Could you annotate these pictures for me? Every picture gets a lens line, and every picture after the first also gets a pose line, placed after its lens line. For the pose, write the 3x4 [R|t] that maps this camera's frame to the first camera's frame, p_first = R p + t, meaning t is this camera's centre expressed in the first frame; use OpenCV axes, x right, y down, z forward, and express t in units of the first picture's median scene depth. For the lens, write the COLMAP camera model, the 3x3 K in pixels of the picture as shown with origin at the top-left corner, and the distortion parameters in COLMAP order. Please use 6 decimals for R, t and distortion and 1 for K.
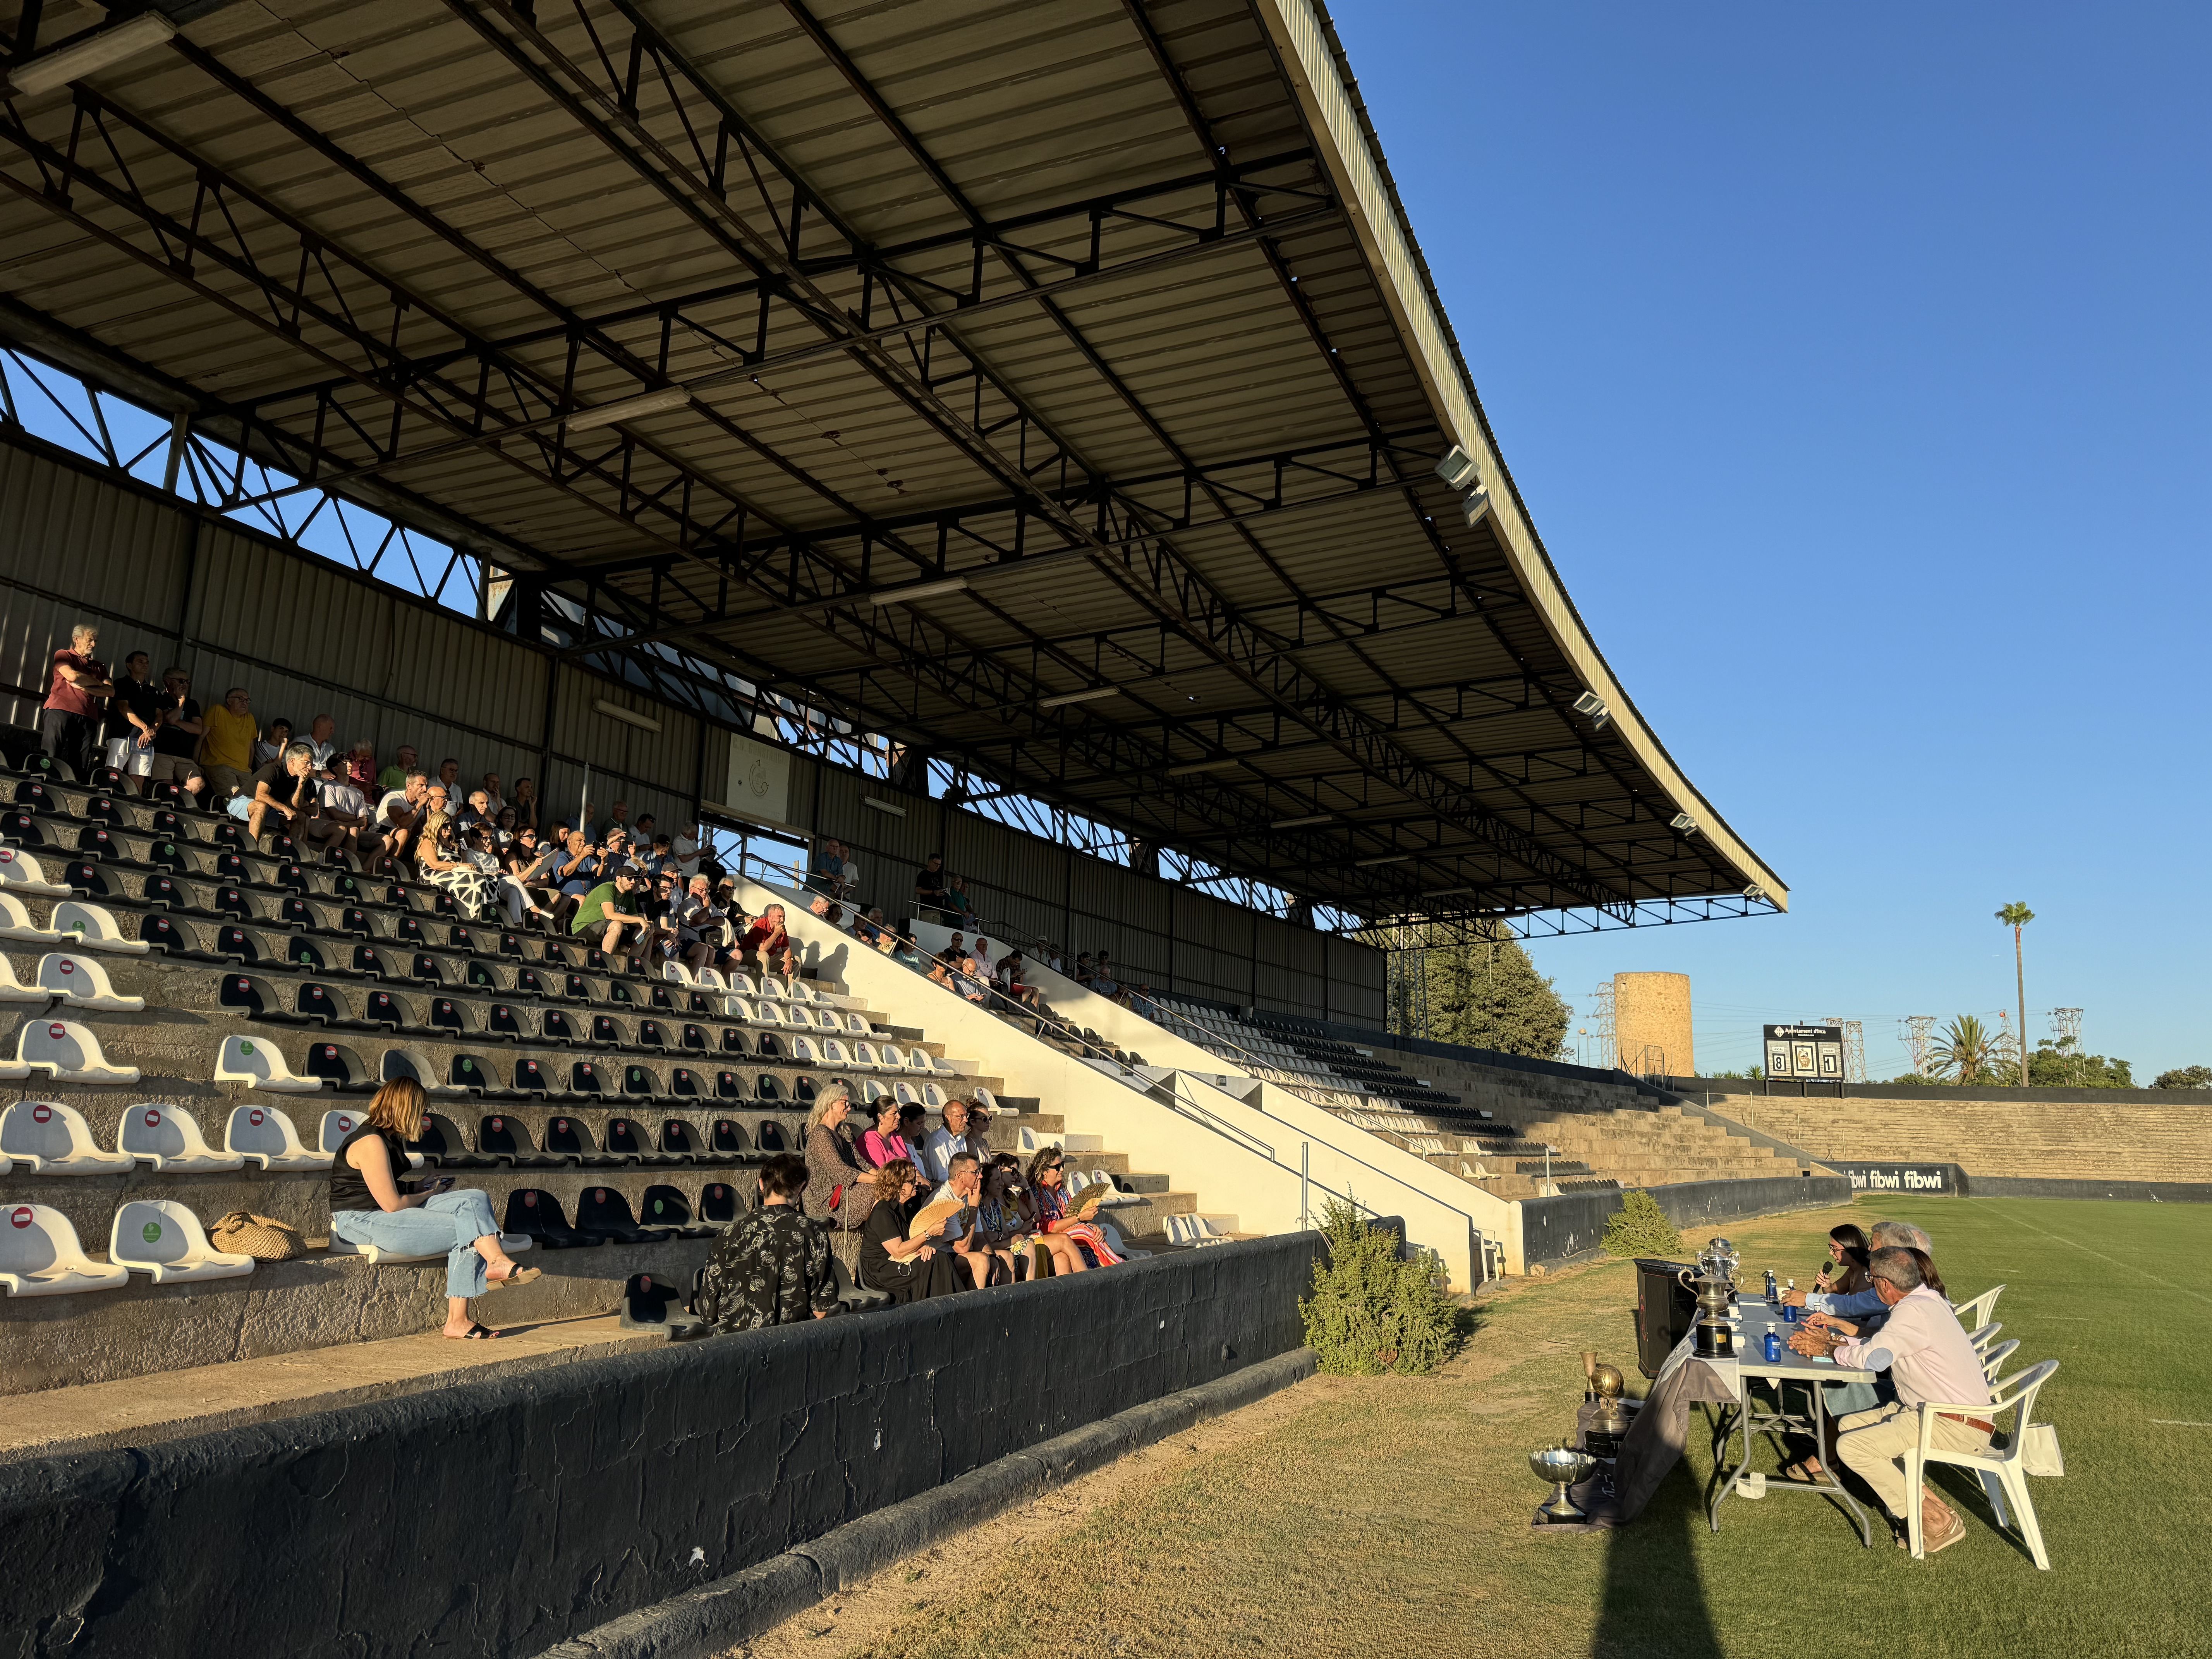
lens RADIAL K [[1522.8, 0, 1106.0], [0, 1522.8, 829.5], [0, 0, 1]] dist [0.006880, -0.001550]
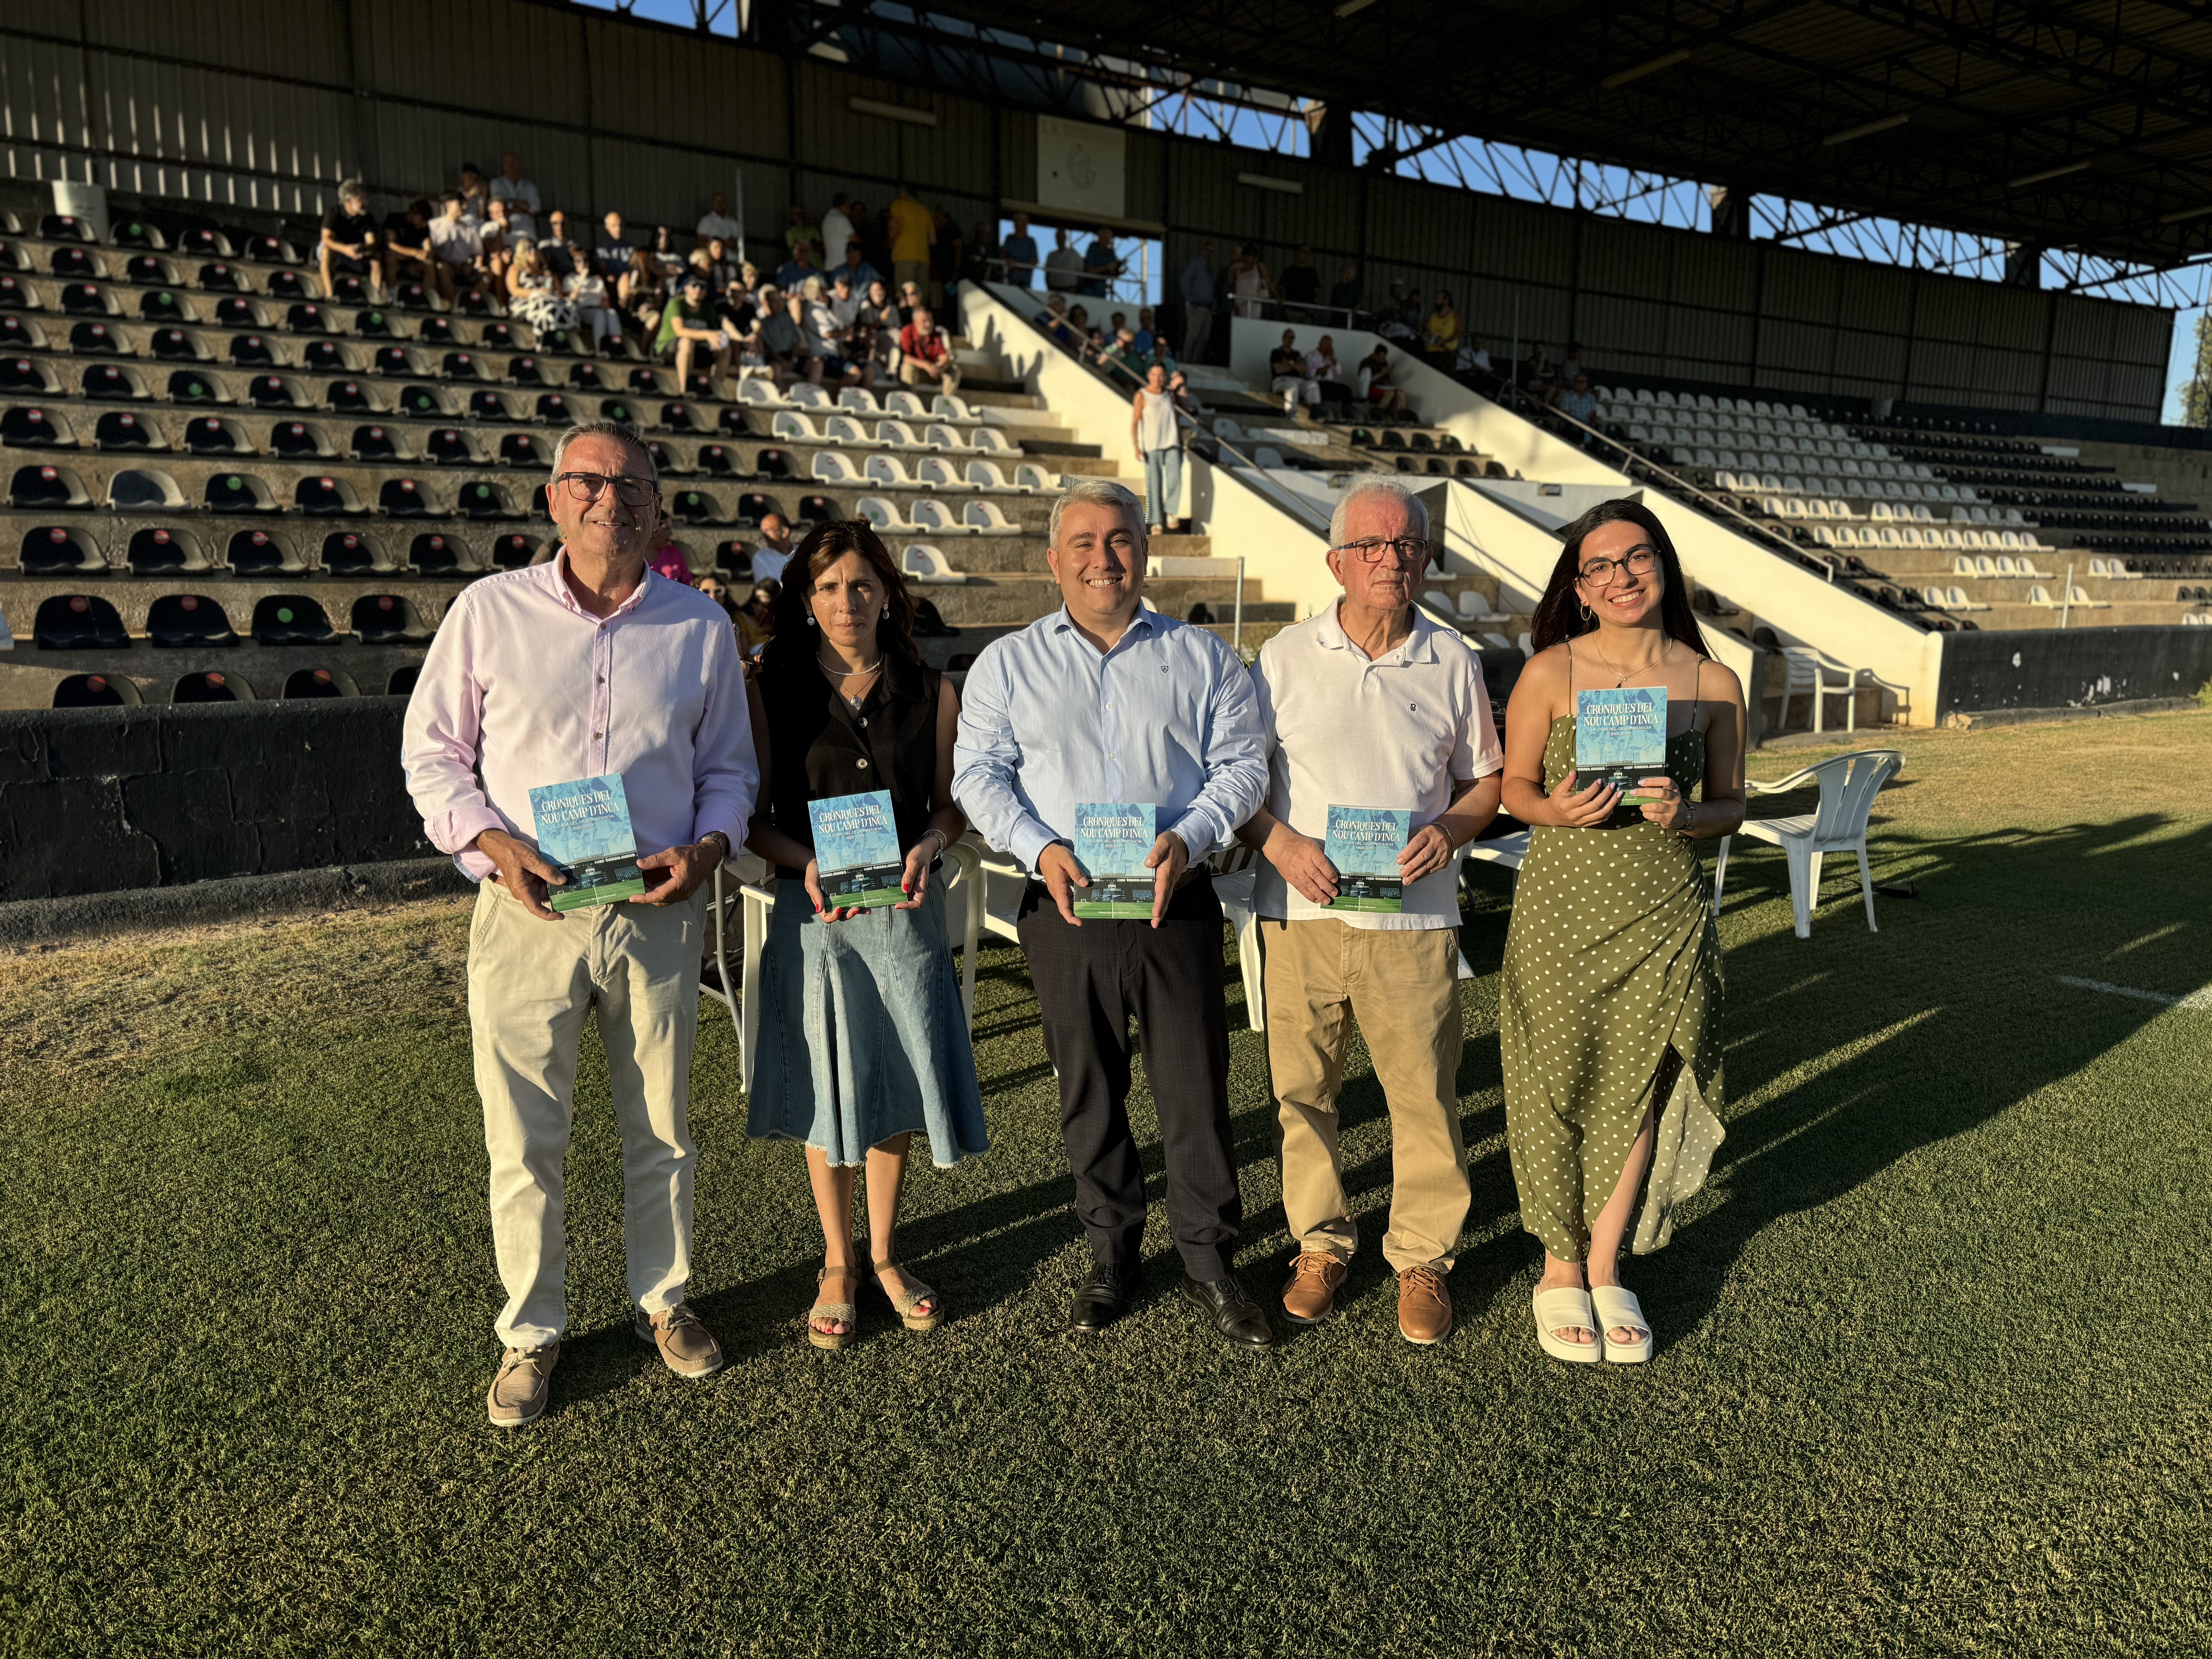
lens RADIAL K [[1522.8, 0, 1106.0], [0, 1522.8, 829.5], [0, 0, 1]] dist [0.006880, -0.001550]
pose [[0.852299, 0.031540, -0.522104, 0.219735], [0.133077, 0.952258, 0.274765, 0.080071], [0.505843, -0.303662, 0.807411, 0.237255]]
